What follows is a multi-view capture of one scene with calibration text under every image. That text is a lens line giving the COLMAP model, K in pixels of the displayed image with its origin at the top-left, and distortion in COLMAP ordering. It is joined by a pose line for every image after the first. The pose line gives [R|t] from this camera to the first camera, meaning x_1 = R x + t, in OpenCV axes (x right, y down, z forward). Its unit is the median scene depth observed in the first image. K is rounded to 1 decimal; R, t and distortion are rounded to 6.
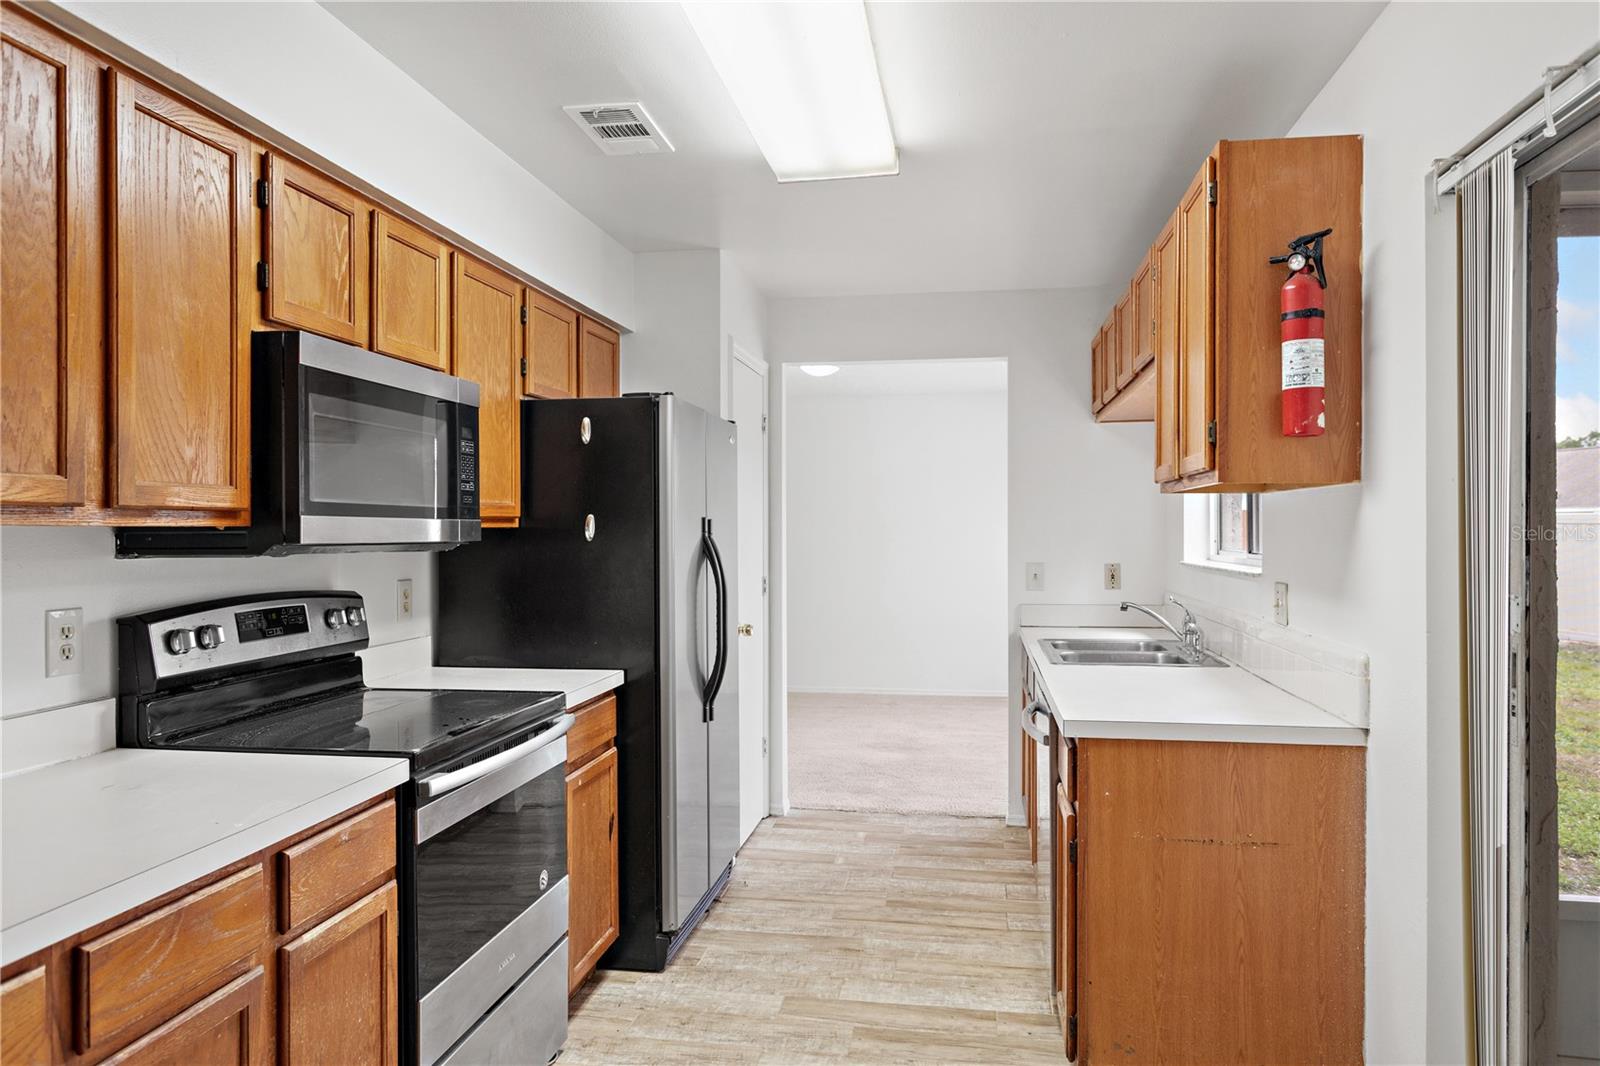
lens RADIAL K [[1098.0, 0, 797.9], [0, 1098.0, 532.6], [0, 0, 1]] dist [-0.000261, -0.000073]
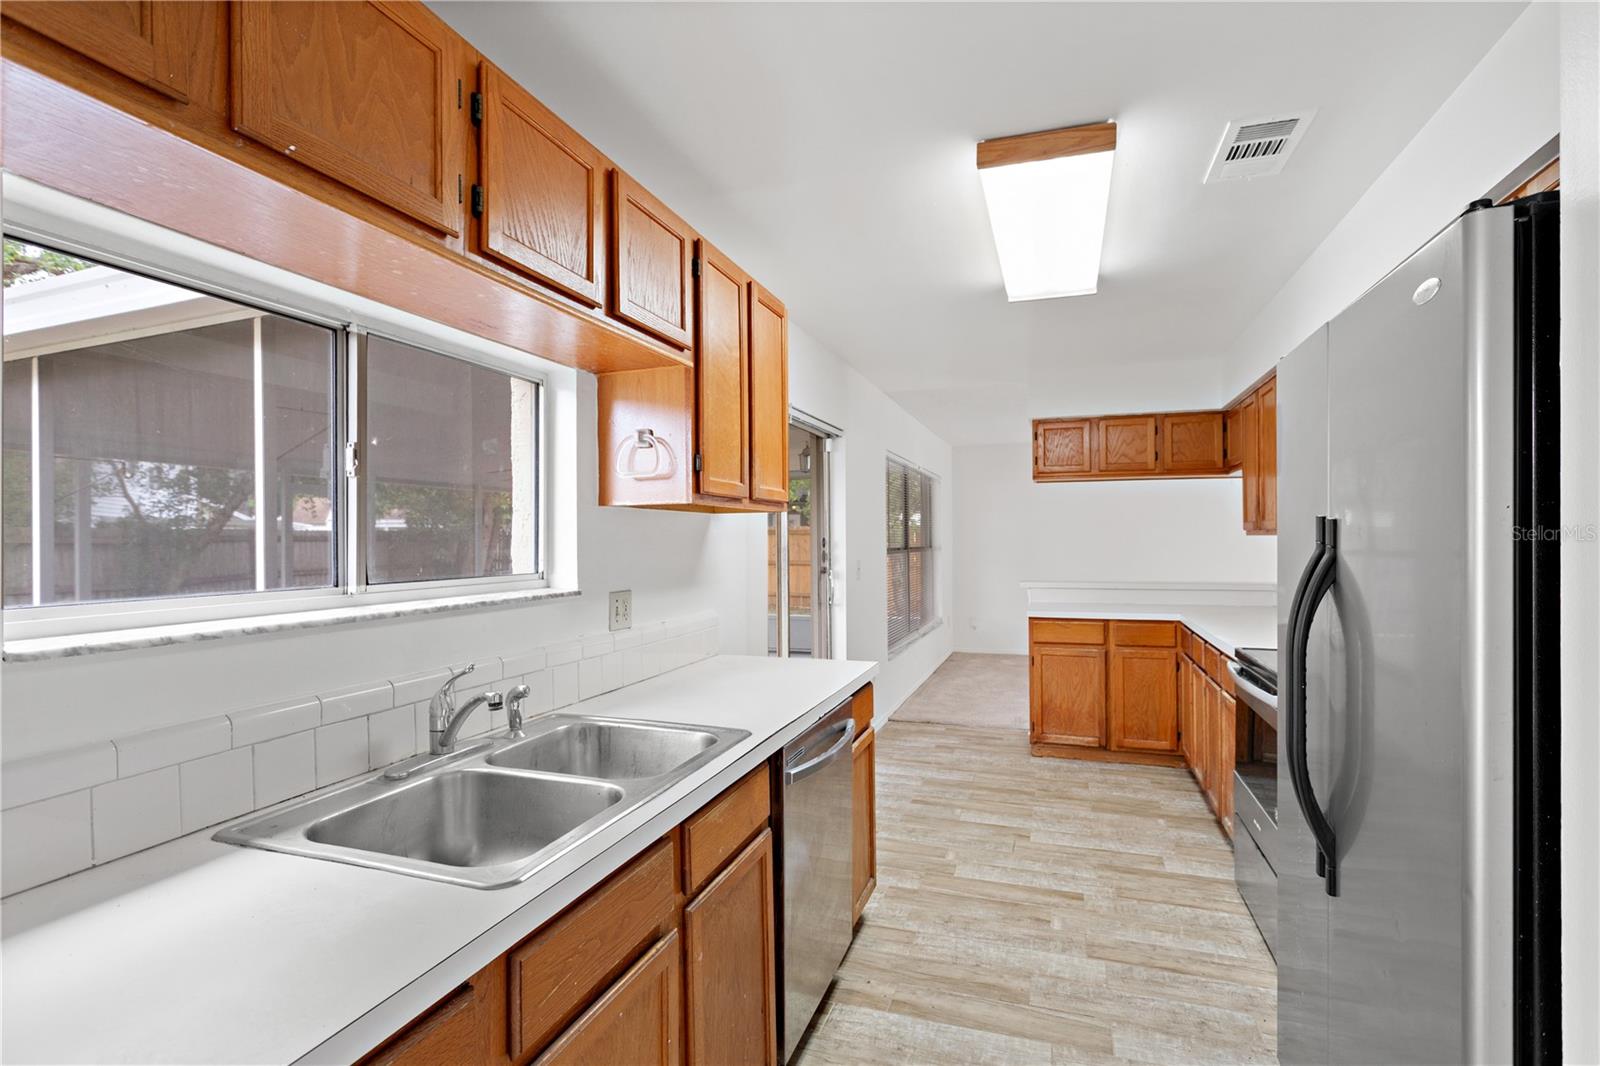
lens RADIAL K [[765.1, 0, 798.5], [0, 765.1, 535.7], [0, 0, 1]] dist [0.006402, 0.001038]
pose [[-0.984965, 0.009810, 0.172477, 0.135864], [0.009860, 0.999951, -0.000569, -0.008040], [-0.172474, 0.001140, -0.985013, 1.734490]]
